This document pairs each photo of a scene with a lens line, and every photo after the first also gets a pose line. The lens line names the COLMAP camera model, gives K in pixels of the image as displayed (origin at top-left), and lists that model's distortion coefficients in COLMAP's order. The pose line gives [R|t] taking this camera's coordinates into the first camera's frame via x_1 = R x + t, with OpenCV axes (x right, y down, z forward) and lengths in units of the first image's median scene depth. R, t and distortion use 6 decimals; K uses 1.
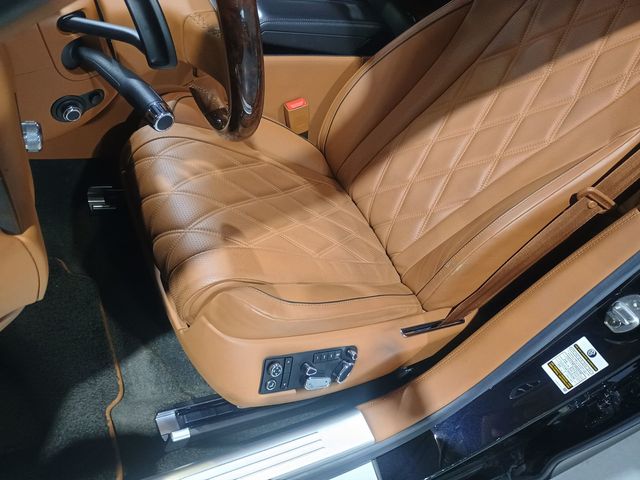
lens RADIAL K [[558.1, 0, 320.0], [0, 558.1, 240.0], [0, 0, 1]] dist [0.038927, -0.019254]
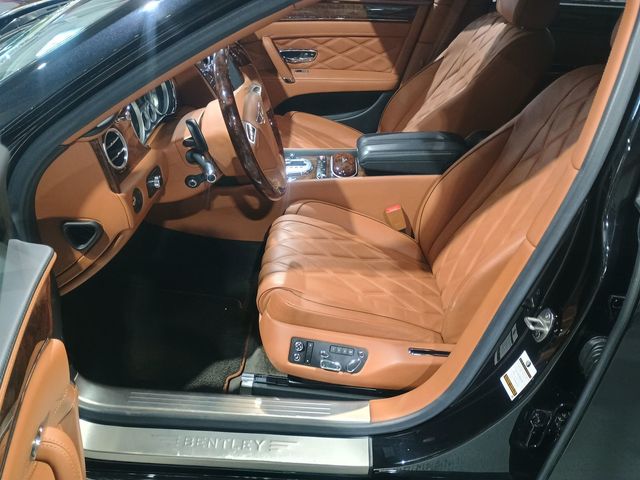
lens RADIAL K [[562.2, 0, 316.2], [0, 562.2, 249.3], [0, 0, 1]] dist [0.043445, -0.002618]
pose [[0.832550, -0.025006, -0.553386, 0.707763], [-0.147801, 0.952739, -0.265412, 0.323367], [0.533869, 0.302759, 0.789507, -0.256260]]
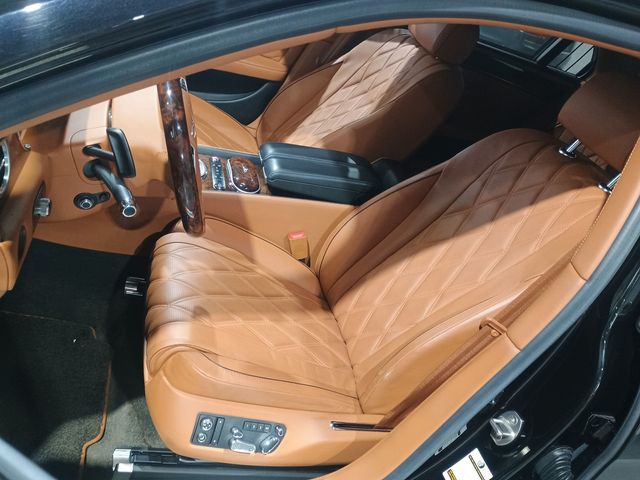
lens RADIAL K [[558.1, 0, 320.0], [0, 558.1, 240.0], [0, 0, 1]] dist [0.038927, -0.019254]
pose [[0.974298, 0.106011, -0.198761, 0.311259], [-0.157315, 0.951742, -0.263515, 0.109779], [0.161233, 0.288010, 0.943957, -0.214592]]
